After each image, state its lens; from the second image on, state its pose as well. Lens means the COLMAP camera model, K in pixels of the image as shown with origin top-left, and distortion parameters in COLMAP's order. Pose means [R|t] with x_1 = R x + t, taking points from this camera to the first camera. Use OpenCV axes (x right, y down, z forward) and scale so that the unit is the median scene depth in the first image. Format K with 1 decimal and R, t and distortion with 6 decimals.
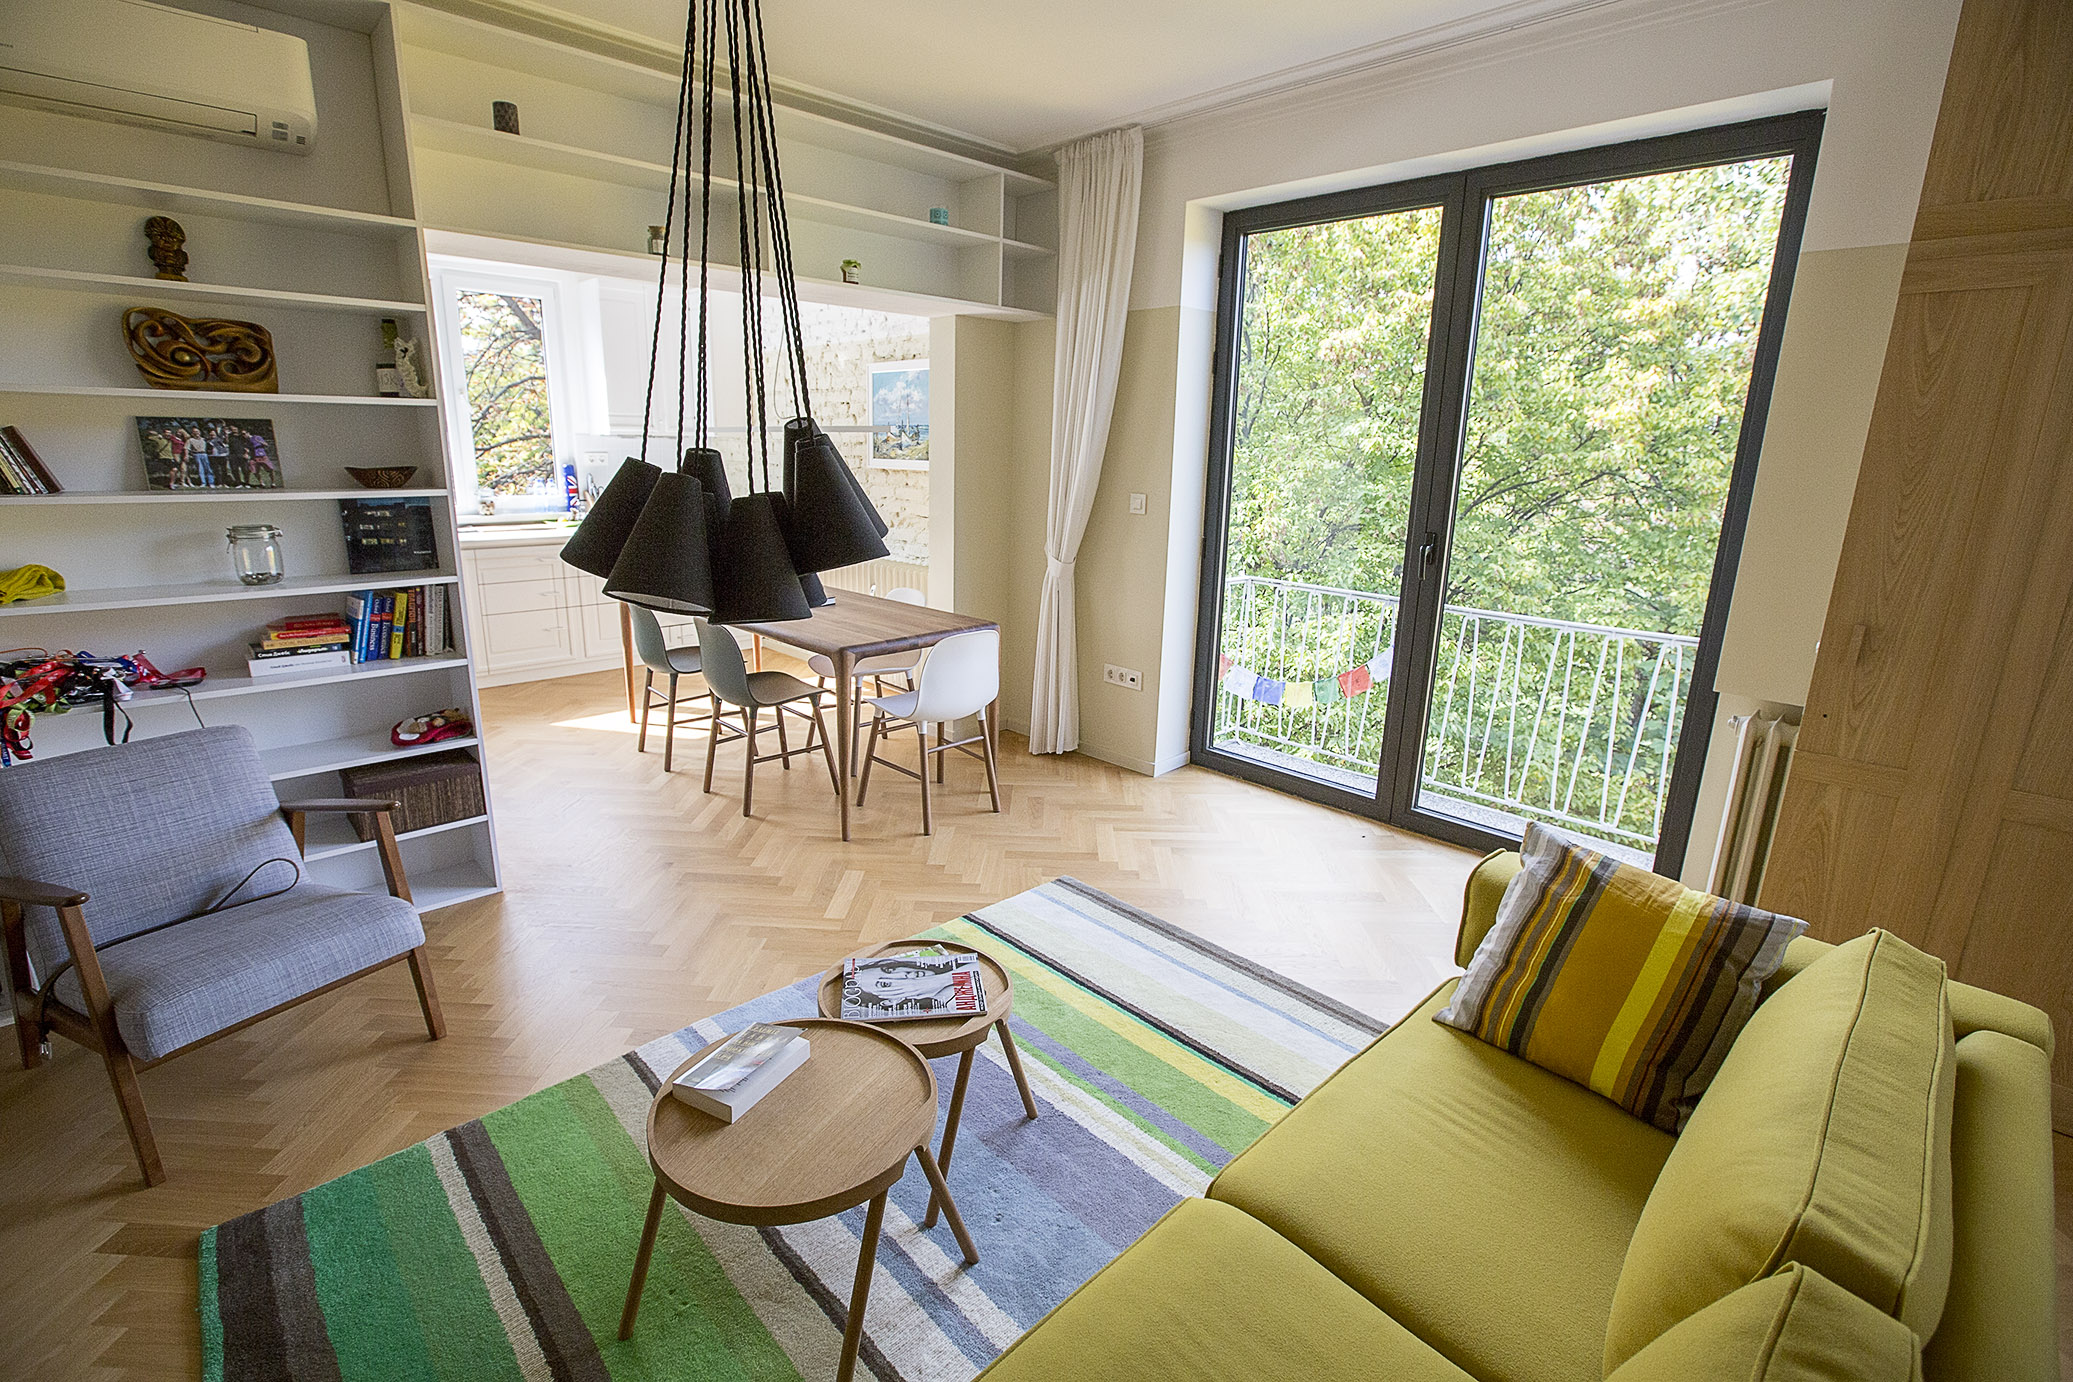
lens RADIAL K [[963.4, 0, 1036.5], [0, 963.4, 691.0], [0, 0, 1]] dist [-0.002272, 0.000407]
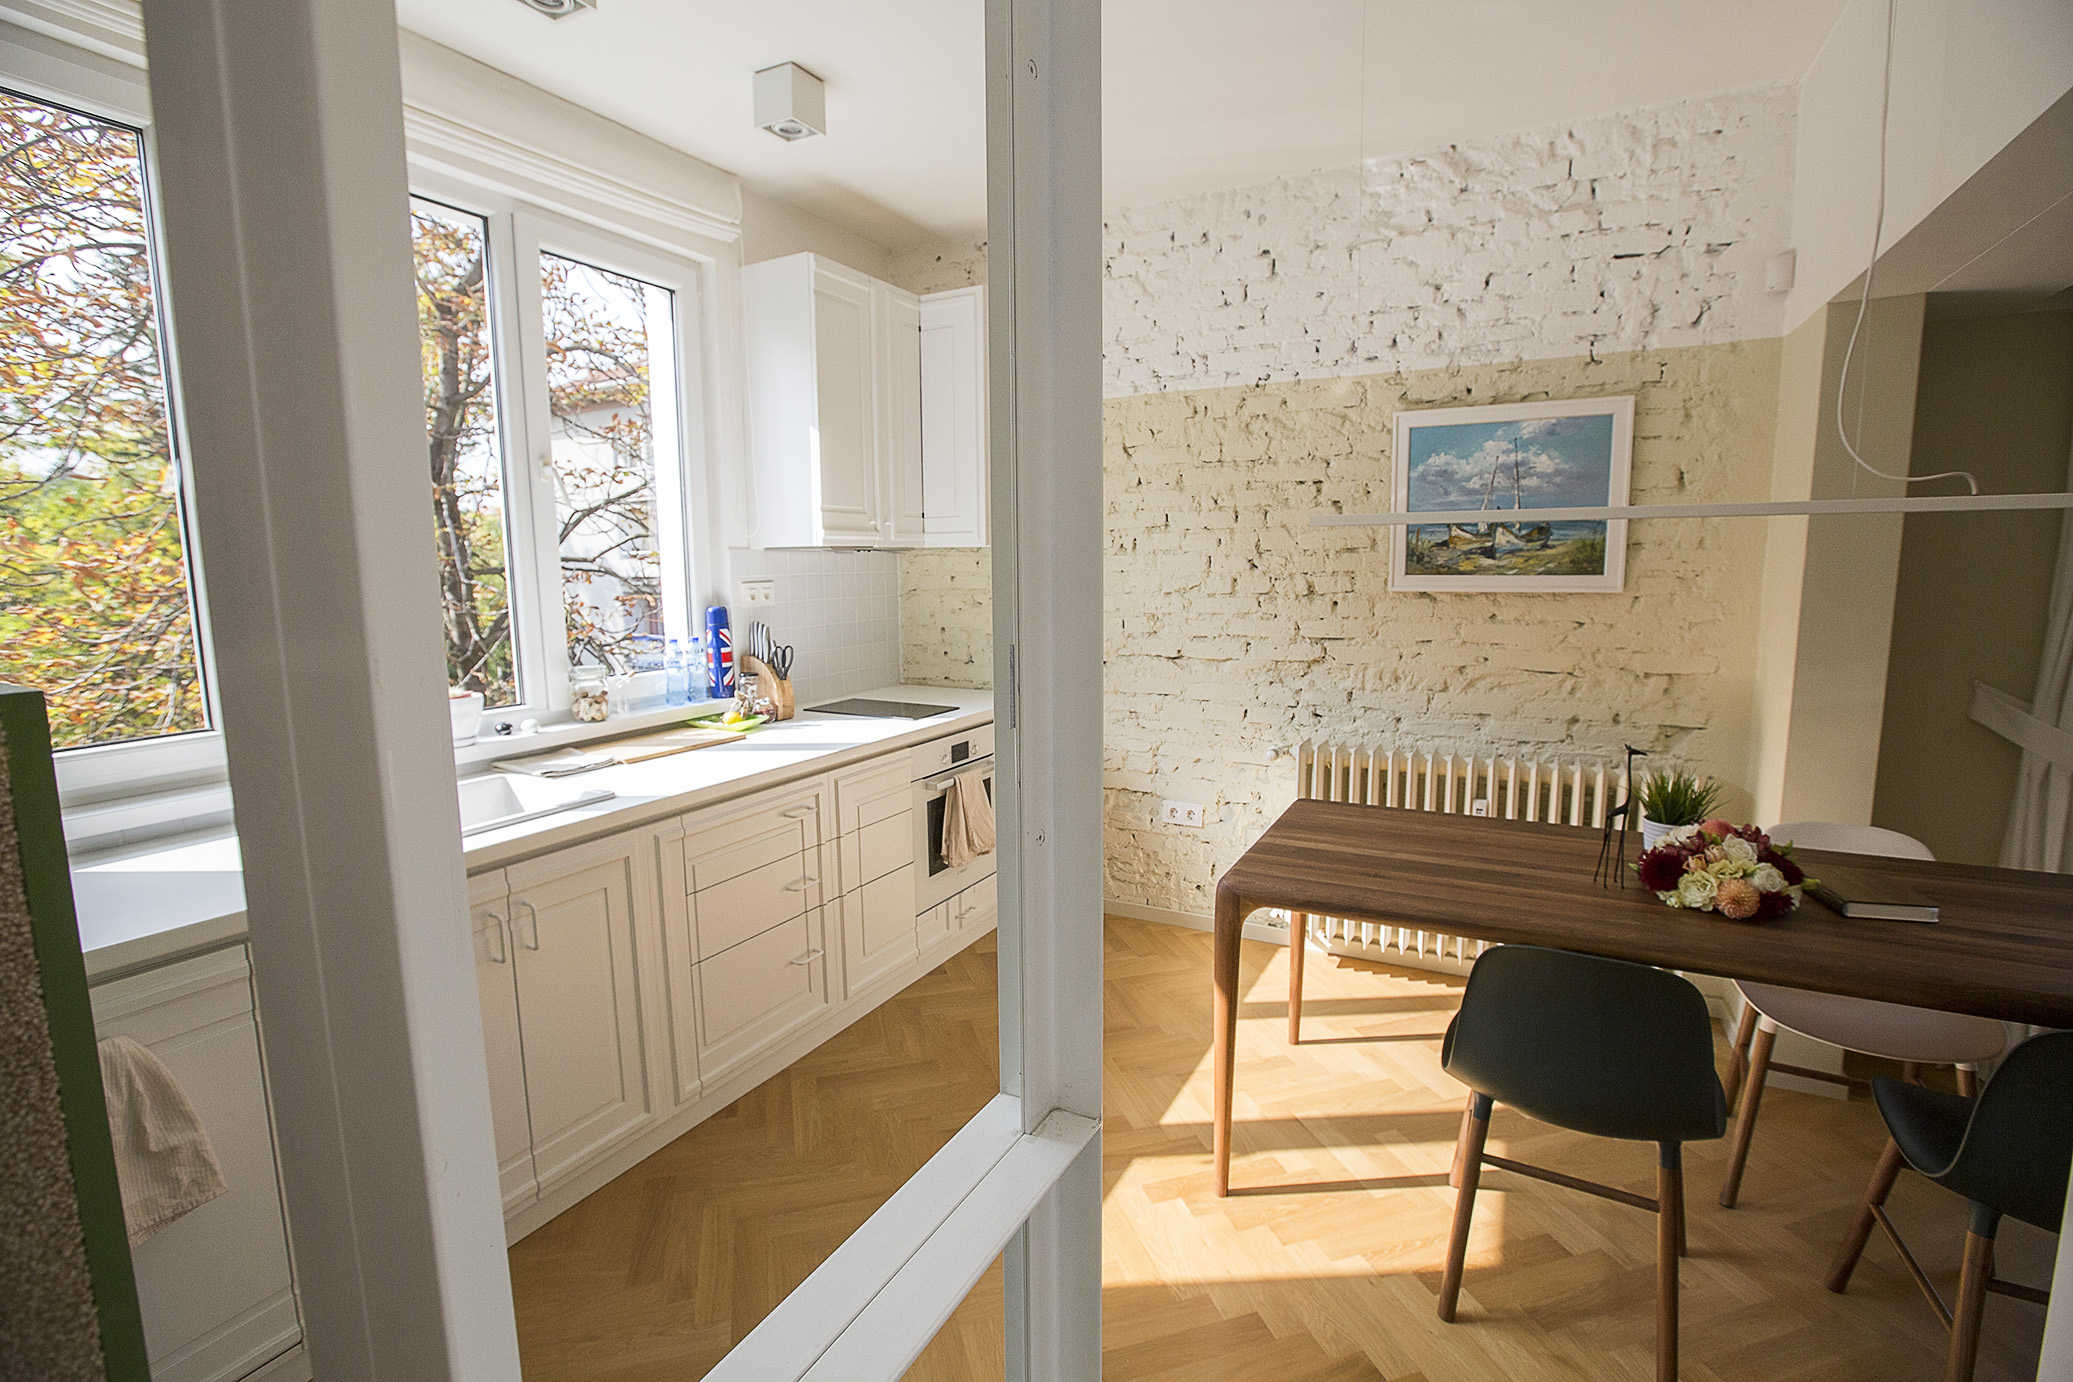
lens RADIAL K [[963.4, 0, 1036.5], [0, 963.4, 691.0], [0, 0, 1]] dist [-0.002272, 0.000407]
pose [[0.947101, -0.068879, 0.313457, -0.566006], [0.104079, 0.989831, -0.096967, -0.143552], [-0.303590, 0.124462, 0.944639, 0.546705]]
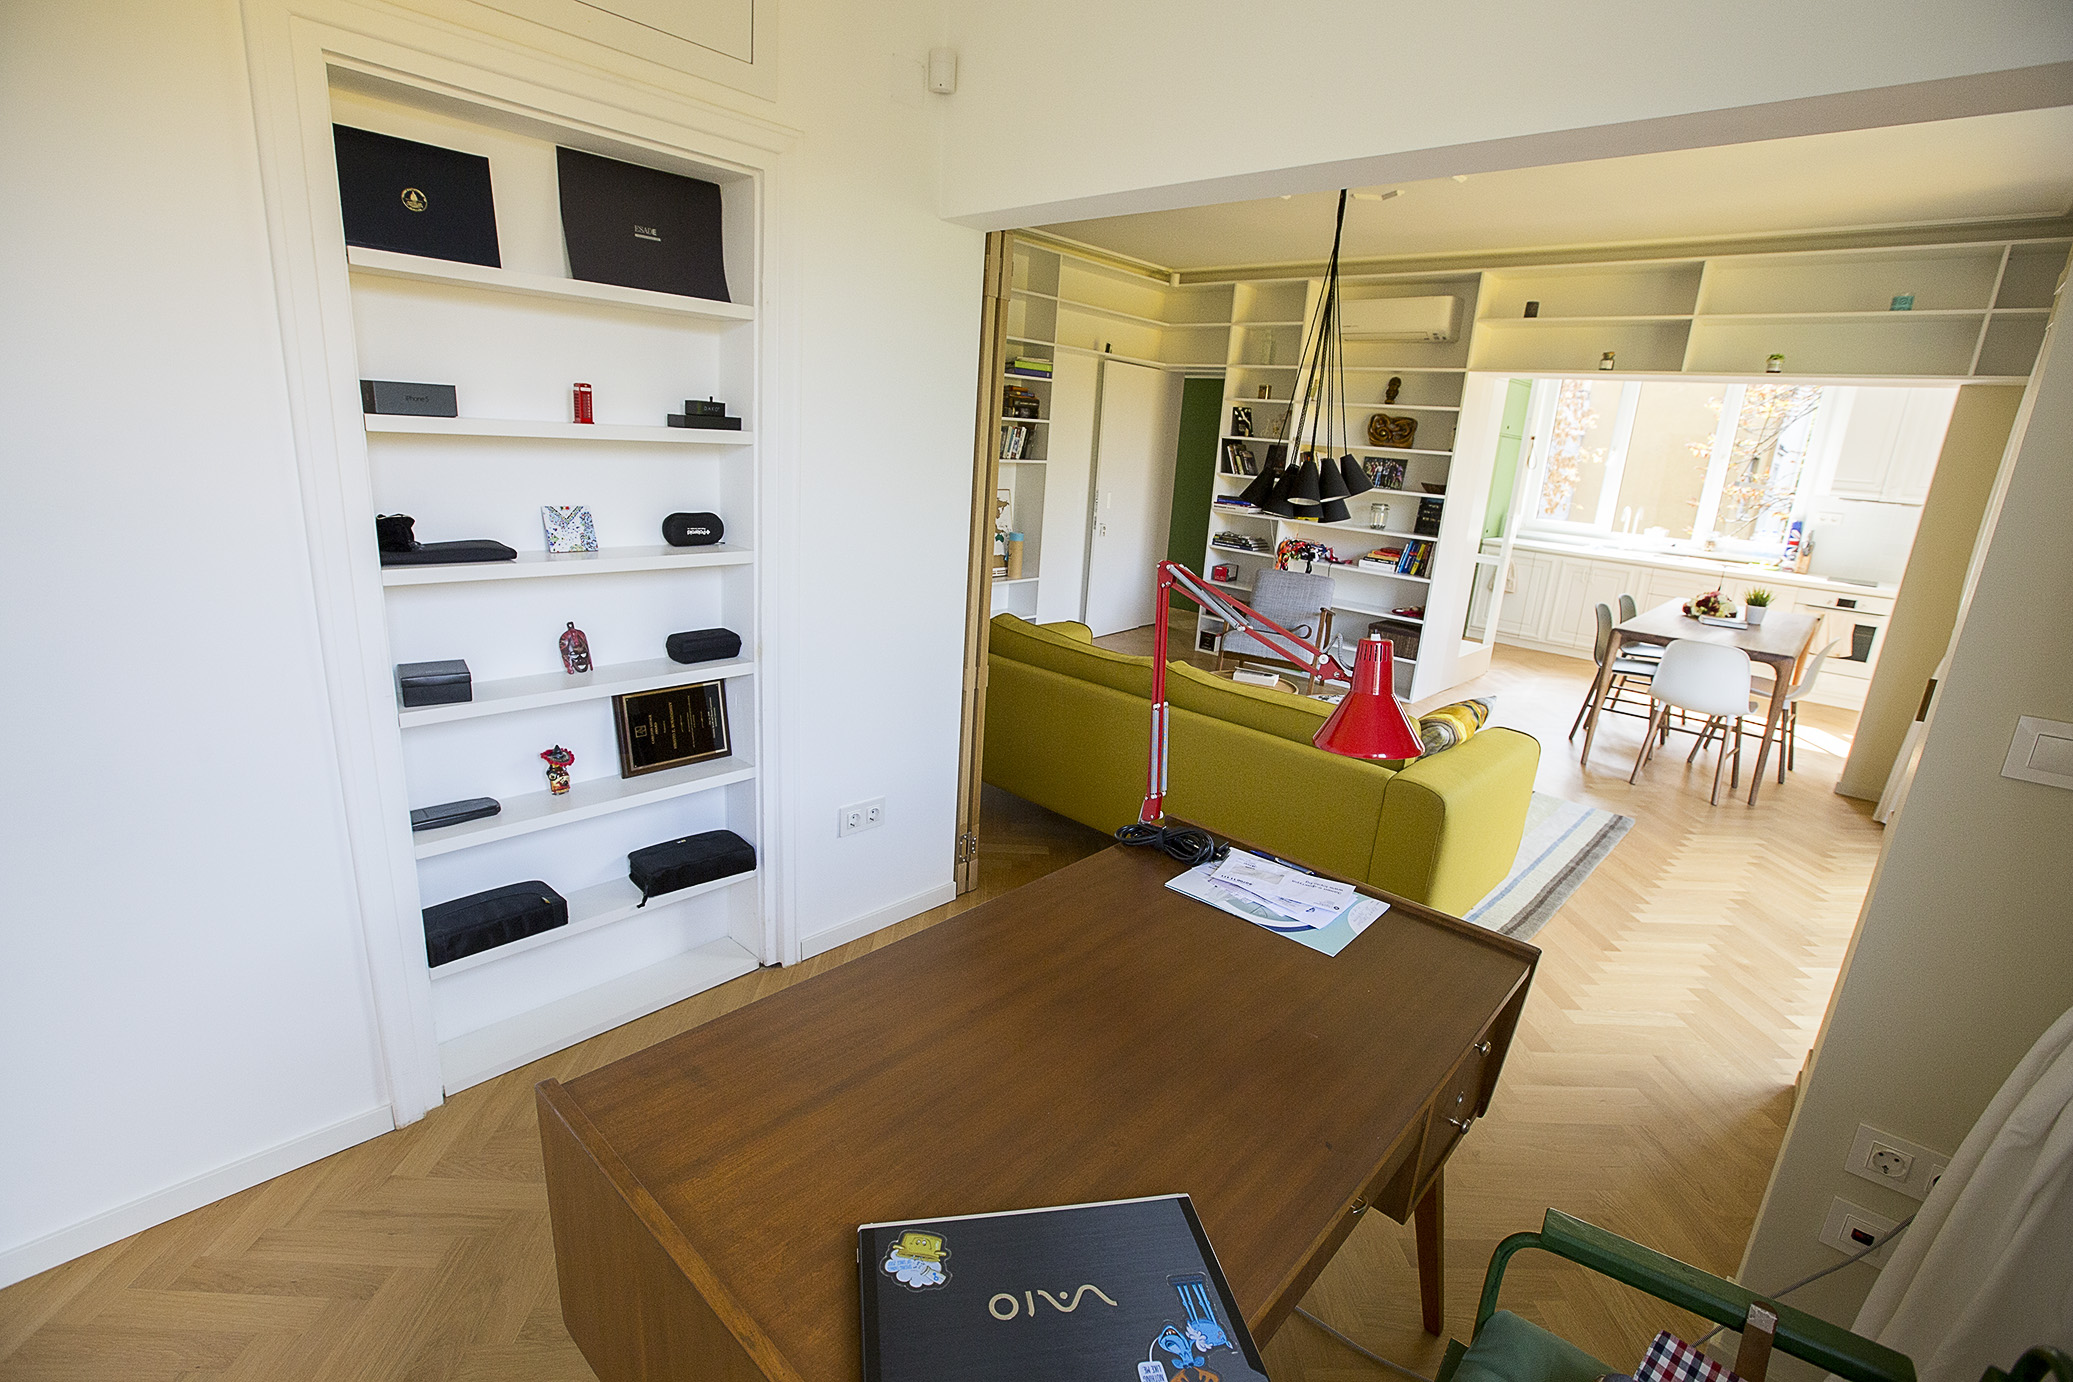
lens RADIAL K [[963.4, 0, 1036.5], [0, 963.4, 691.0], [0, 0, 1]] dist [-0.002272, 0.000407]
pose [[0.063313, 0.243607, -0.967805, 1.509540], [-0.318392, 0.924006, 0.211753, 0.020070], [0.945842, 0.294735, 0.136064, 0.021961]]
